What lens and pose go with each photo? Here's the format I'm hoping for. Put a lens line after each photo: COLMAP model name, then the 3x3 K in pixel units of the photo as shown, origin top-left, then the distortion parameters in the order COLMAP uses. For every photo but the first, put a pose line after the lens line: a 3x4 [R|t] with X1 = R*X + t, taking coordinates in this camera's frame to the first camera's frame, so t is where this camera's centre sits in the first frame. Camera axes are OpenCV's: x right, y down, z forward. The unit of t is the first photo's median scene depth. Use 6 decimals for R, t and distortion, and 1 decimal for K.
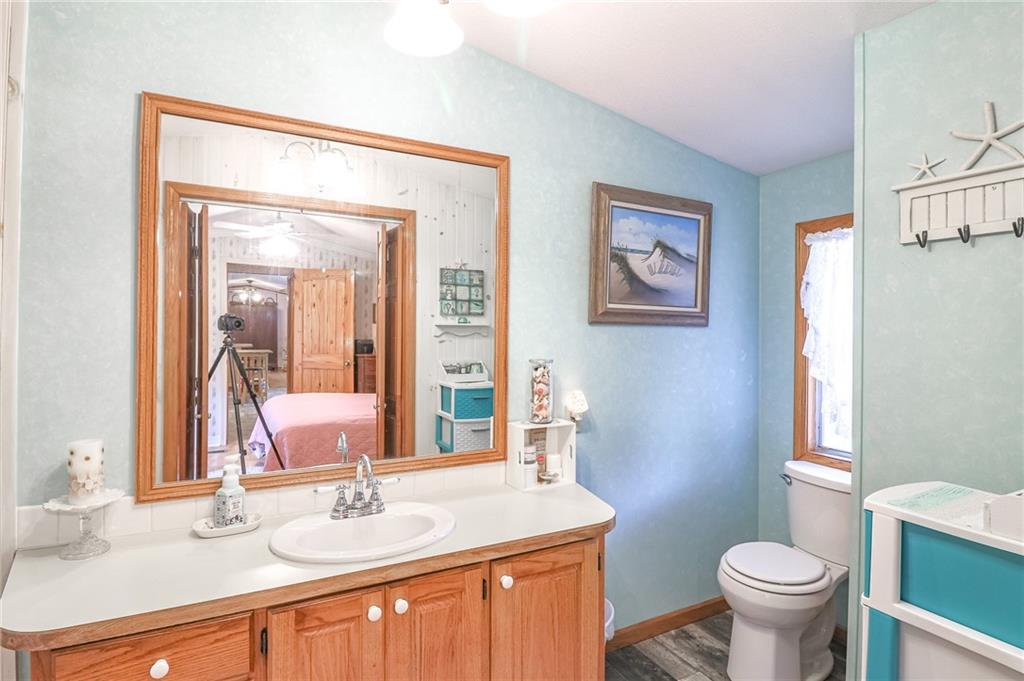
lens RADIAL K [[527.9, 0, 517.0], [0, 527.9, 325.9], [0, 0, 1]] dist [0.000861, -0.015477]
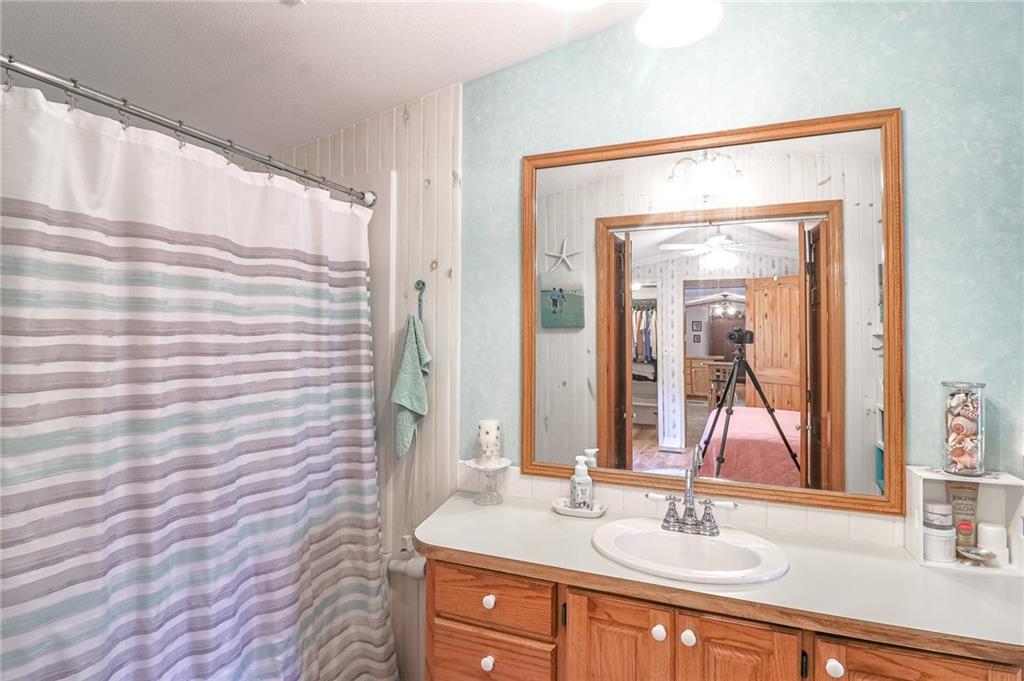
lens RADIAL K [[527.9, 0, 517.0], [0, 527.9, 325.9], [0, 0, 1]] dist [0.000861, -0.015477]
pose [[0.640294, -0.022064, -0.767813, 0.245122], [0.003358, 0.999658, -0.025926, 0.007013], [0.768123, 0.014022, 0.640149, 0.136754]]
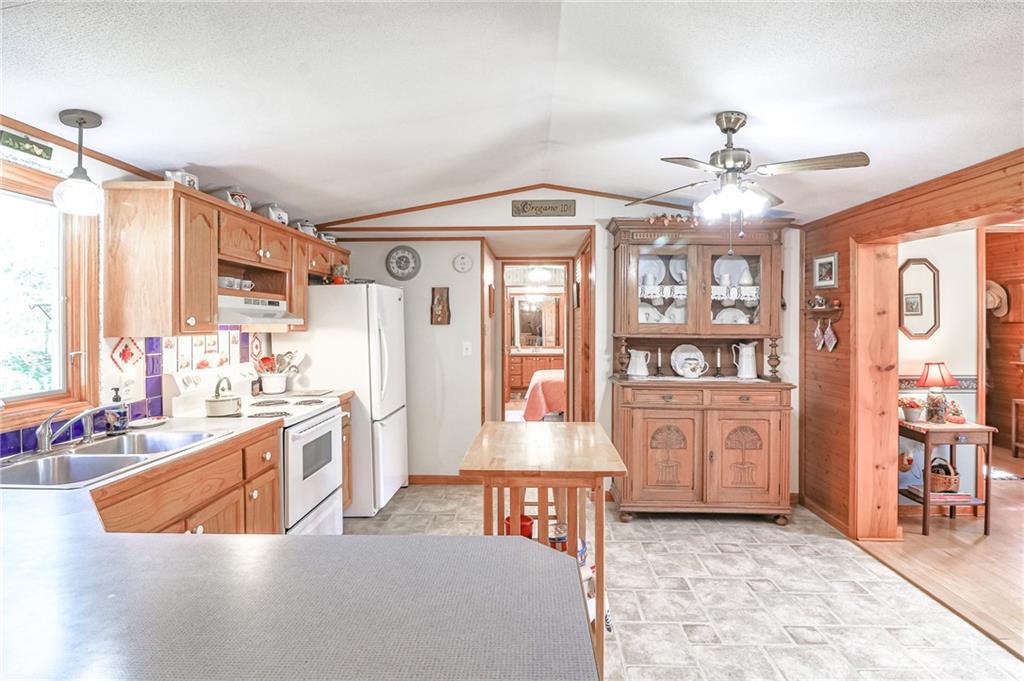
lens RADIAL K [[527.9, 0, 517.0], [0, 527.9, 325.9], [0, 0, 1]] dist [0.000861, -0.015477]
pose [[0.873339, -0.008289, -0.487042, 2.748014], [0.011290, 0.999931, 0.003228, -0.005476], [0.486982, -0.008318, 0.873372, -4.957030]]
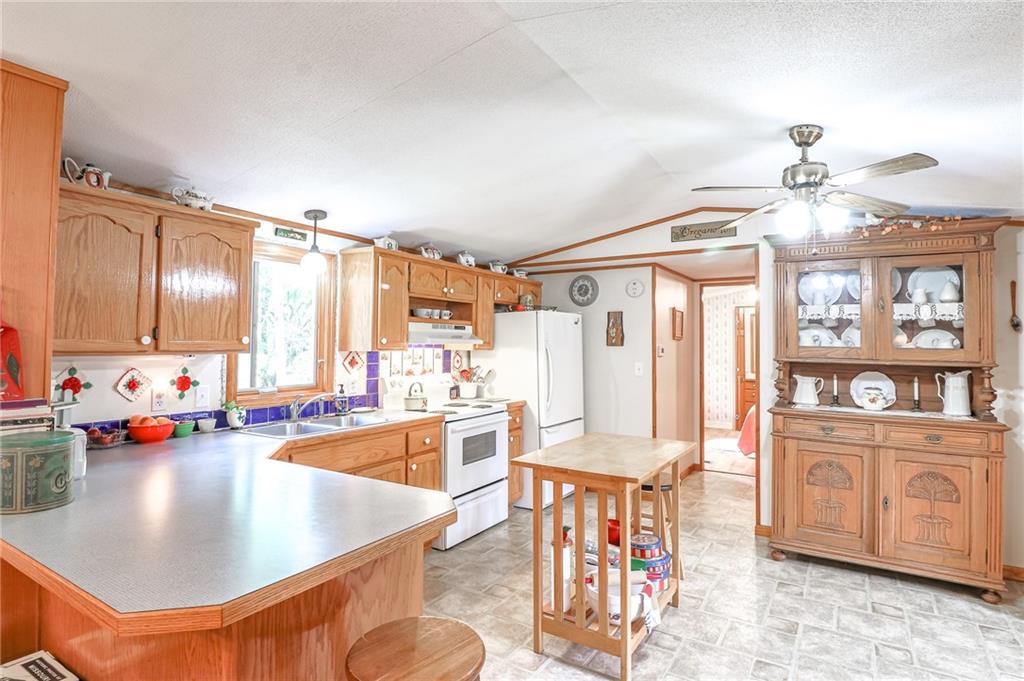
lens RADIAL K [[527.9, 0, 517.0], [0, 527.9, 325.9], [0, 0, 1]] dist [0.000861, -0.015477]
pose [[0.512495, -0.035174, -0.857969, 3.346075], [-0.000862, 0.999139, -0.041477, 0.003368], [0.858690, 0.021996, 0.512024, -4.744978]]
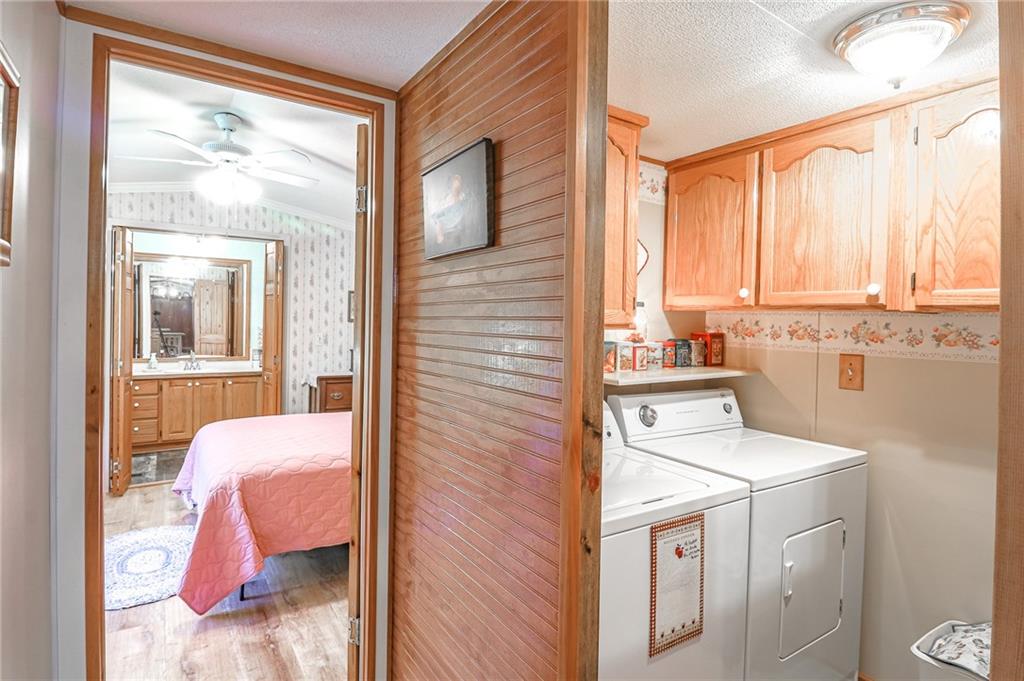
lens RADIAL K [[527.9, 0, 517.0], [0, 527.9, 325.9], [0, 0, 1]] dist [0.000861, -0.015477]
pose [[0.993828, 0.007157, 0.110703, 1.431124], [-0.008671, 0.999875, 0.013194, 0.003877], [-0.110595, -0.014073, 0.993766, -2.665273]]
